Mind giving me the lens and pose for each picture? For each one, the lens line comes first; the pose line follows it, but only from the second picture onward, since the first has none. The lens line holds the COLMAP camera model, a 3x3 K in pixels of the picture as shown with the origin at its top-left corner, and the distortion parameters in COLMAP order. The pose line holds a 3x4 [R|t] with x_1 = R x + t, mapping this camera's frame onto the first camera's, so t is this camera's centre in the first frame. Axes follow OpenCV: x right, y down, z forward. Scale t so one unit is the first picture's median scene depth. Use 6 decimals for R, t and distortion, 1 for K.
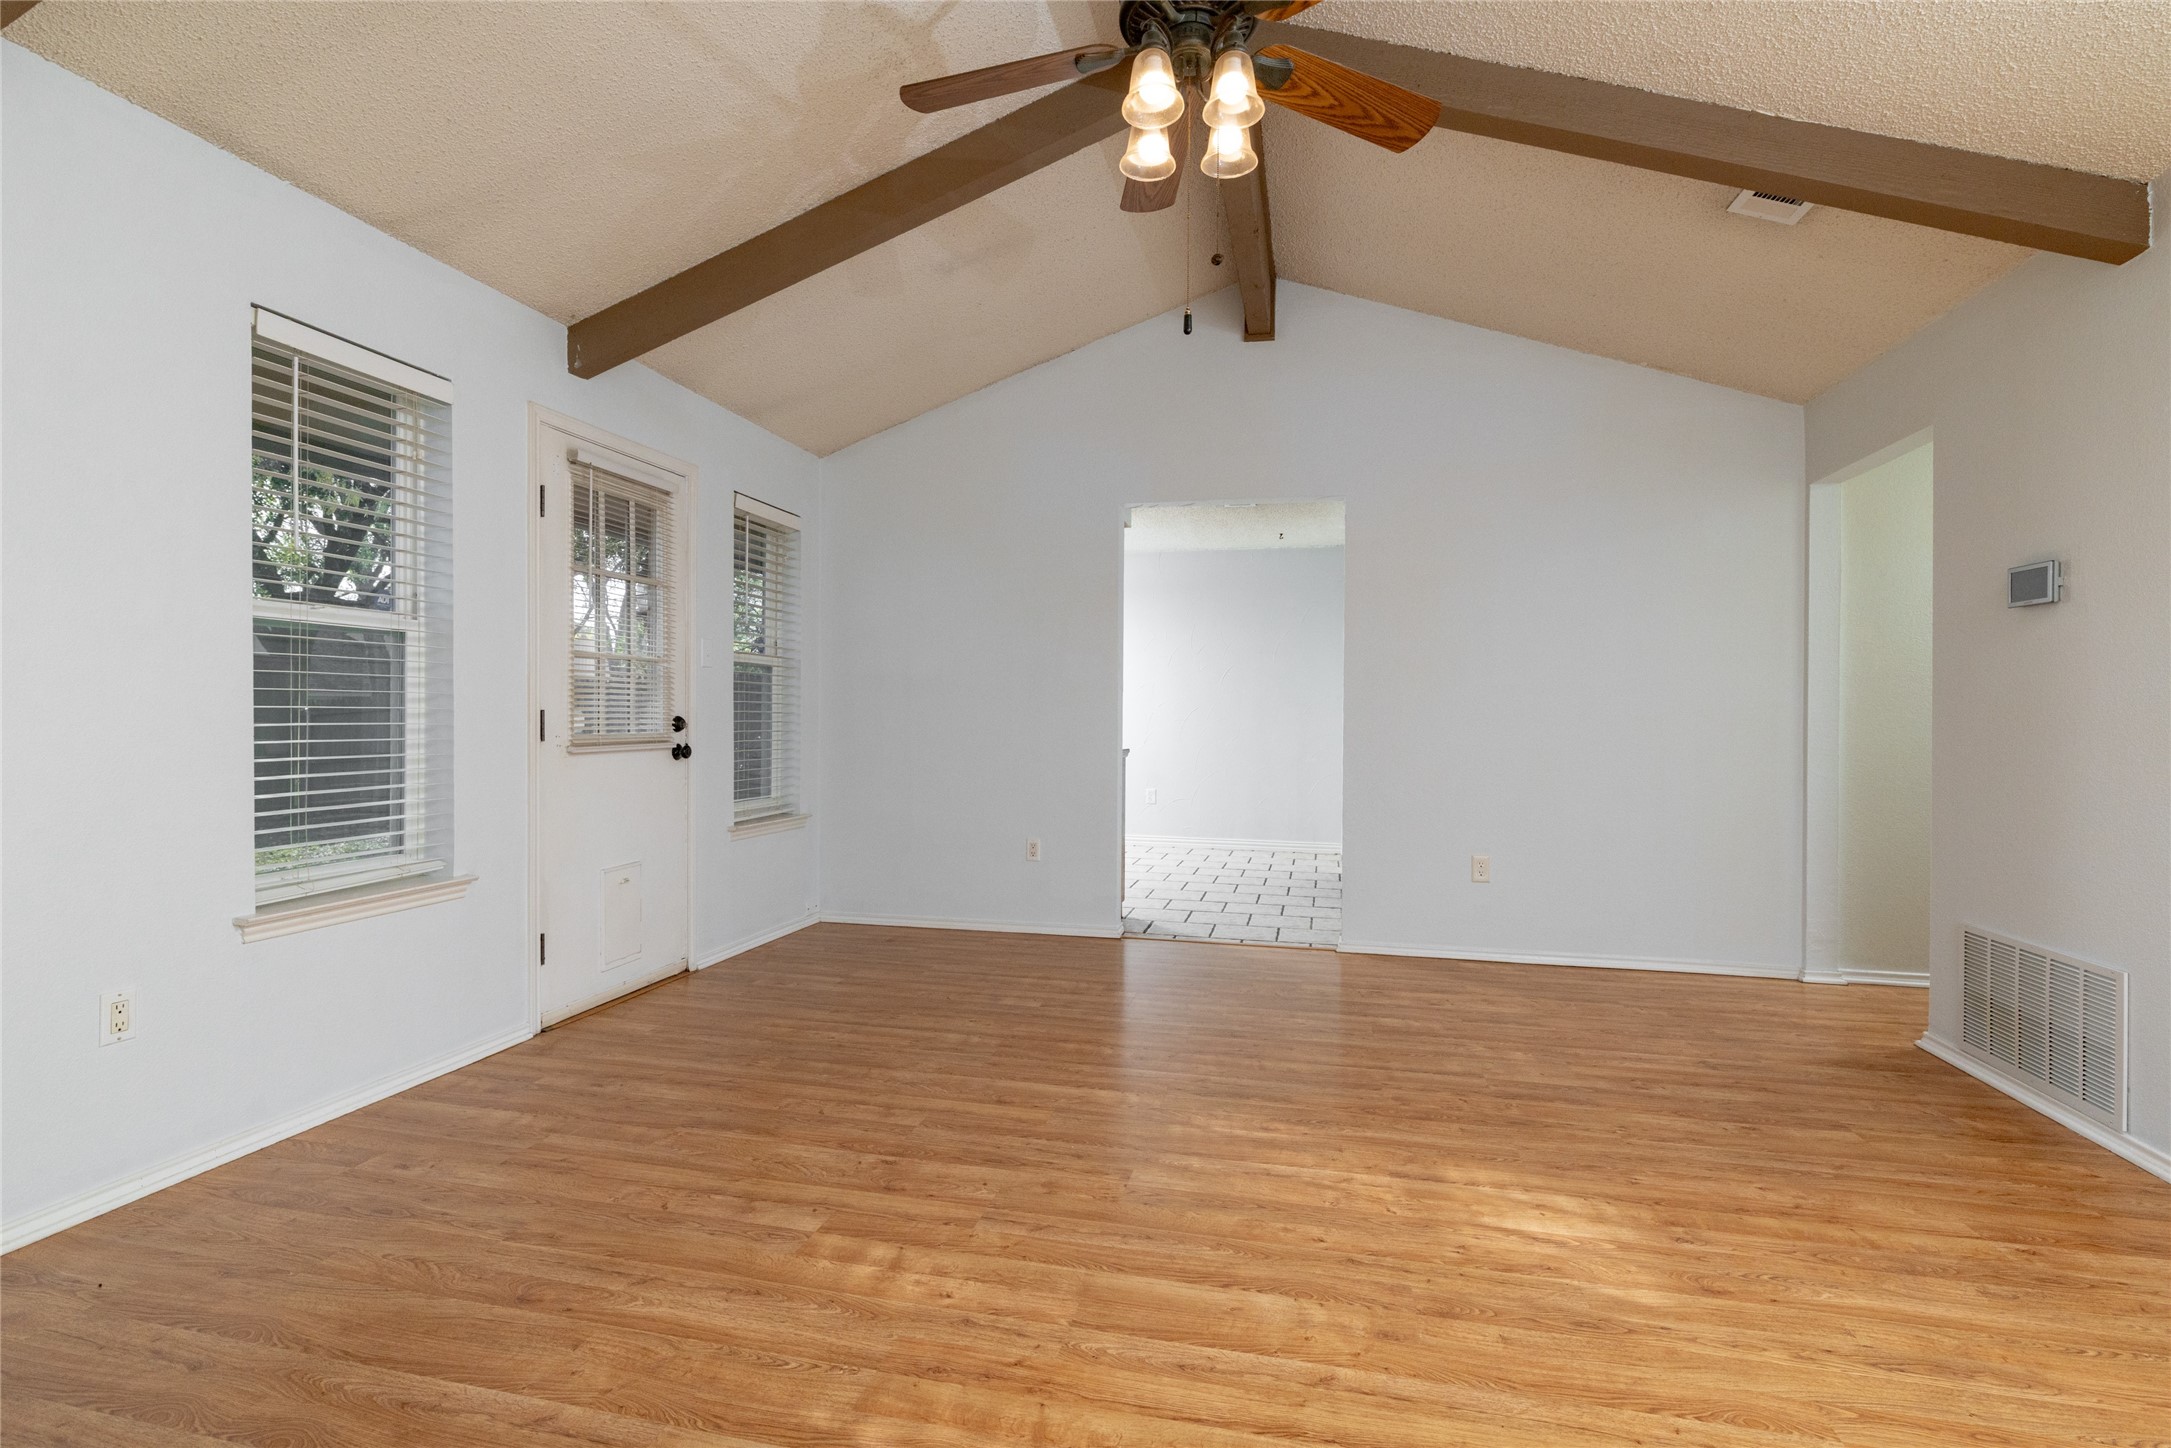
lens RADIAL K [[1017.4, 0, 1077.8], [0, 1017.4, 715.8], [0, 0, 1]] dist [-0.003352, 0.001245]
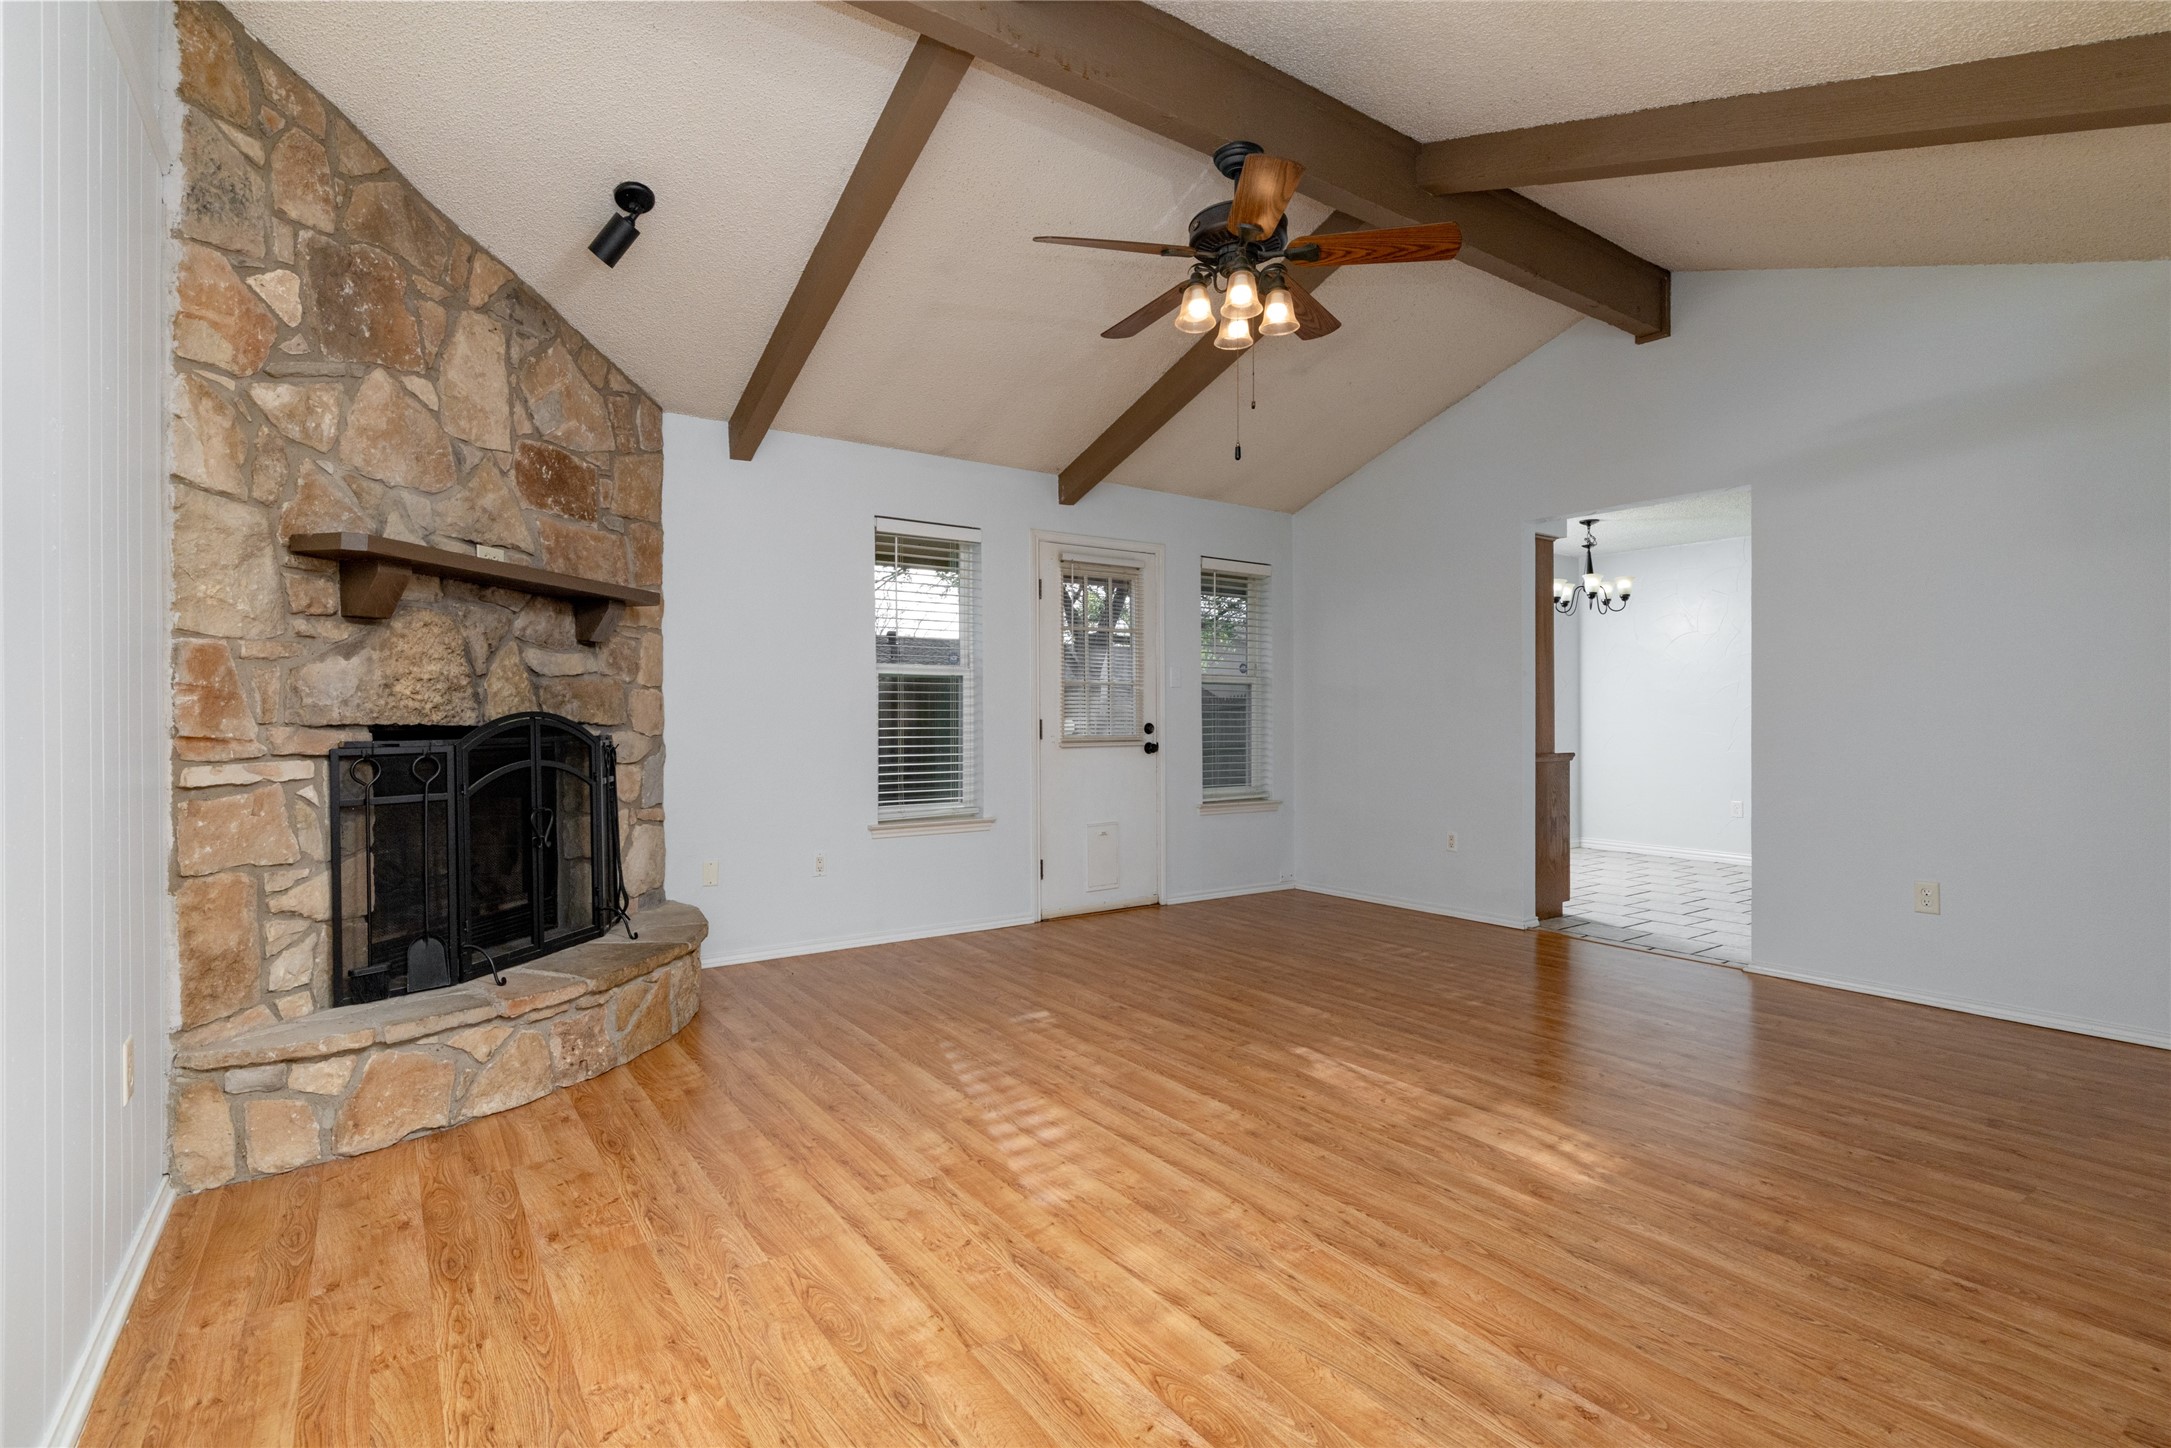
lens RADIAL K [[1017.4, 0, 1070.9], [0, 1017.4, 717.6], [0, 0, 1]] dist [-0.003352, 0.001245]
pose [[0.741070, -0.007700, -0.671383, 0.707787], [0.004578, 0.999969, -0.006416, 0.001908], [0.671412, 0.001681, 0.741082, -0.187511]]
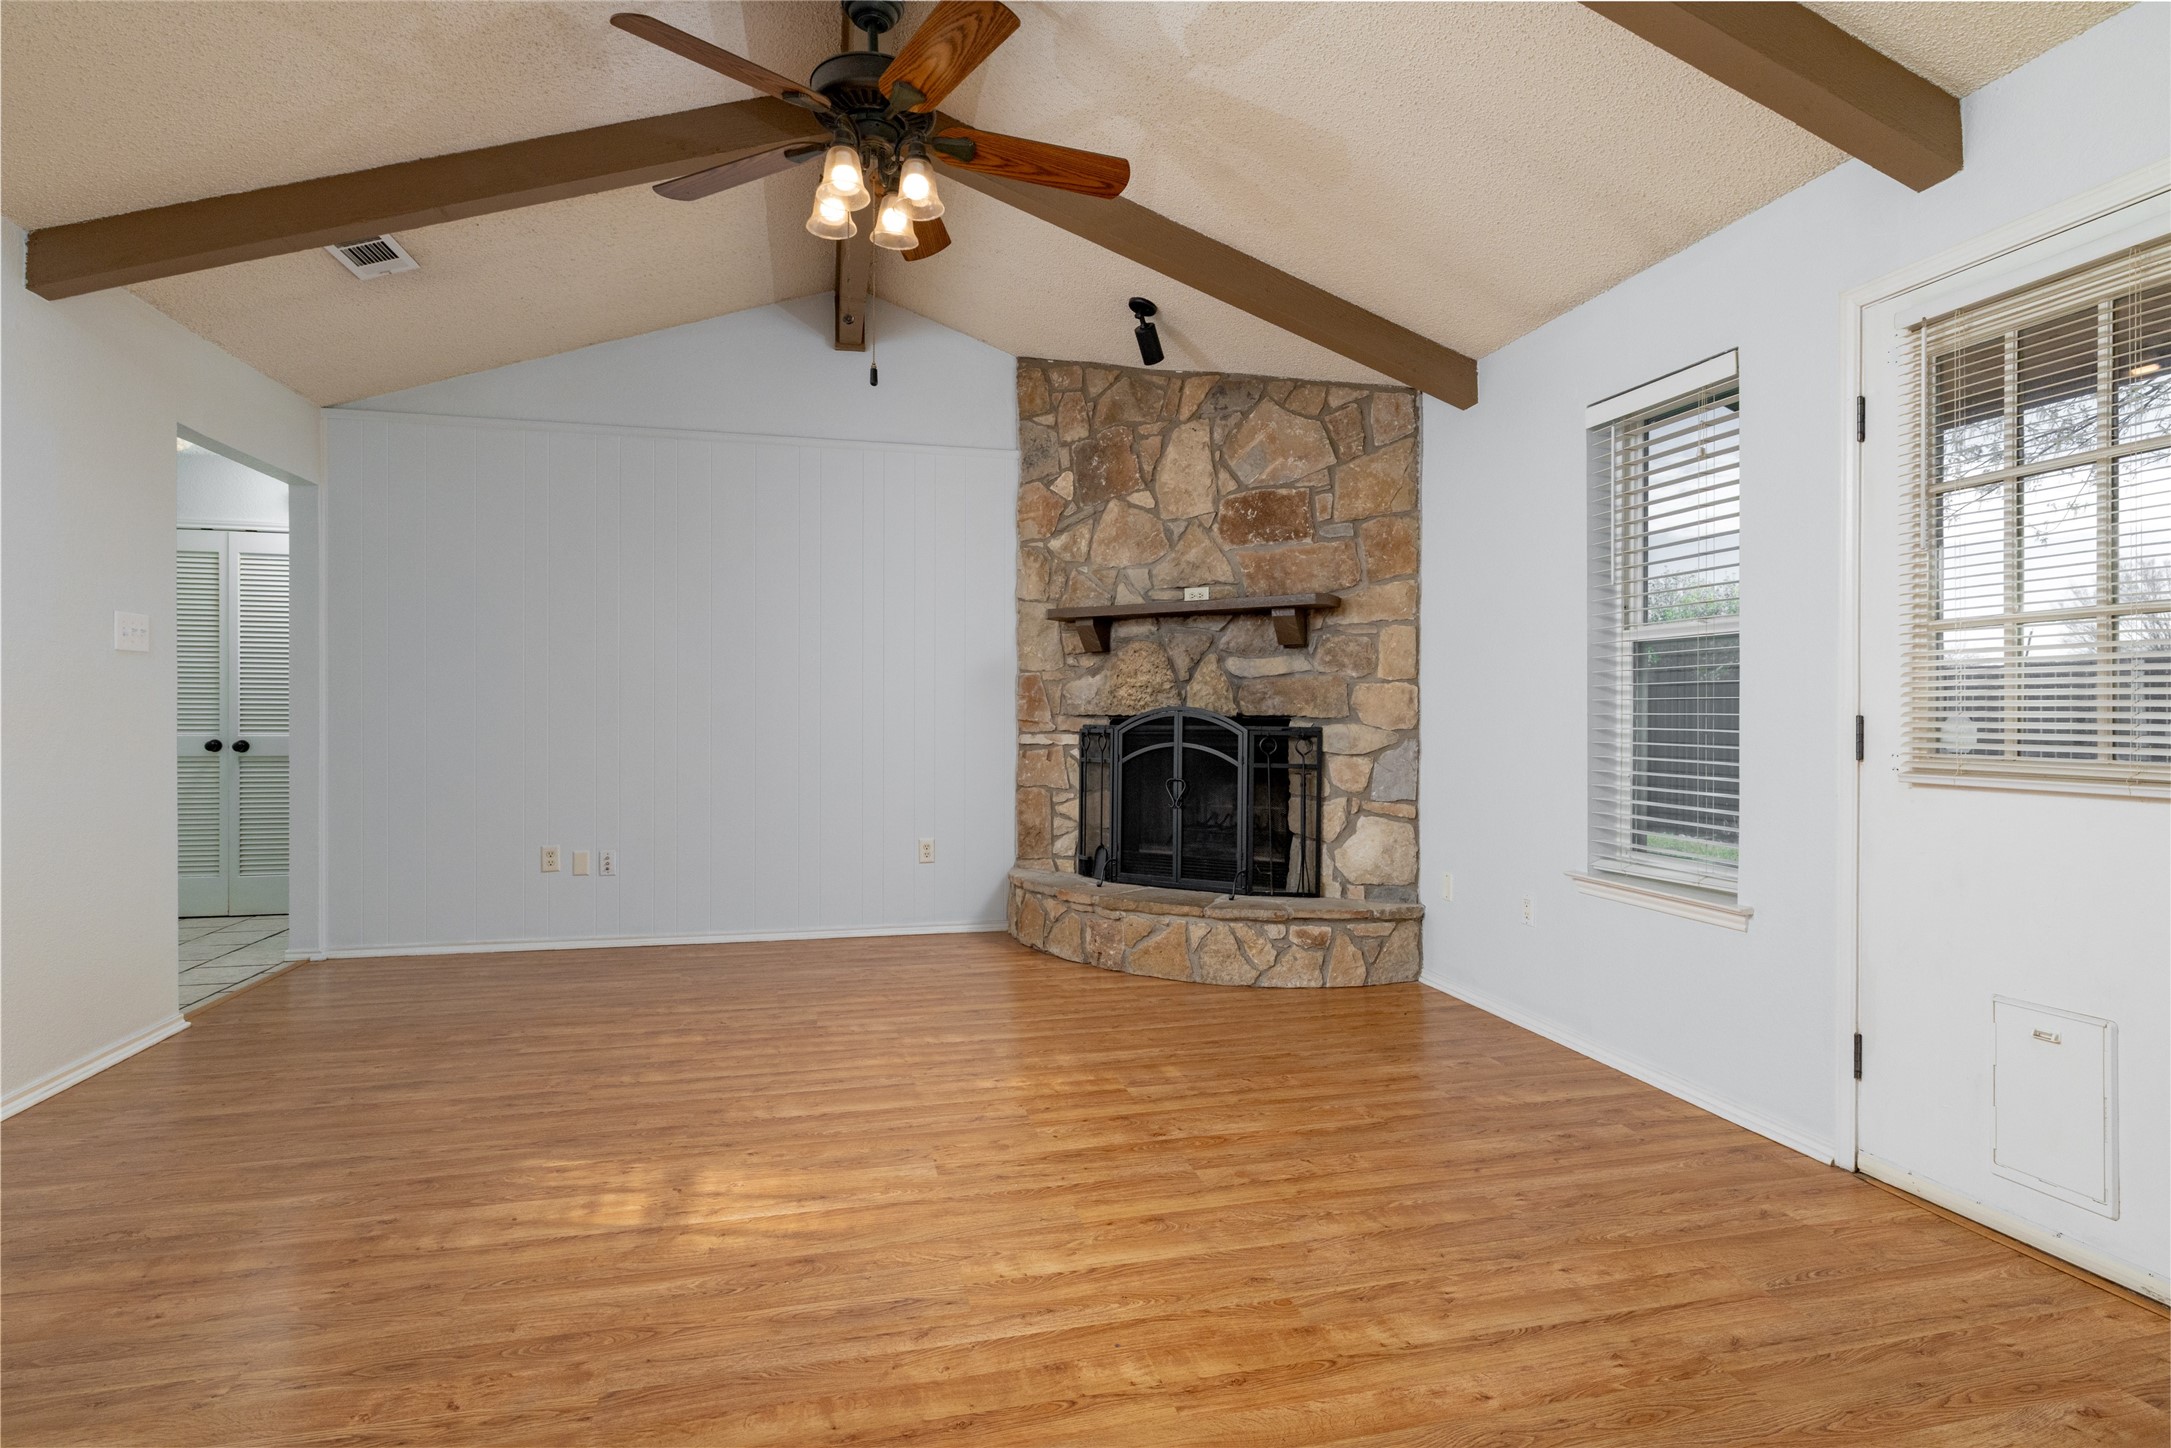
lens RADIAL K [[1069.5, 0, 1082.8], [0, 1069.5, 718.6], [0, 0, 1]] dist [-0.003094, 0.001355]
pose [[-0.890096, -0.006420, -0.455727, 0.350114], [-0.009359, 0.999947, 0.004192, -0.002503], [0.455676, 0.007996, -0.890110, 1.715412]]
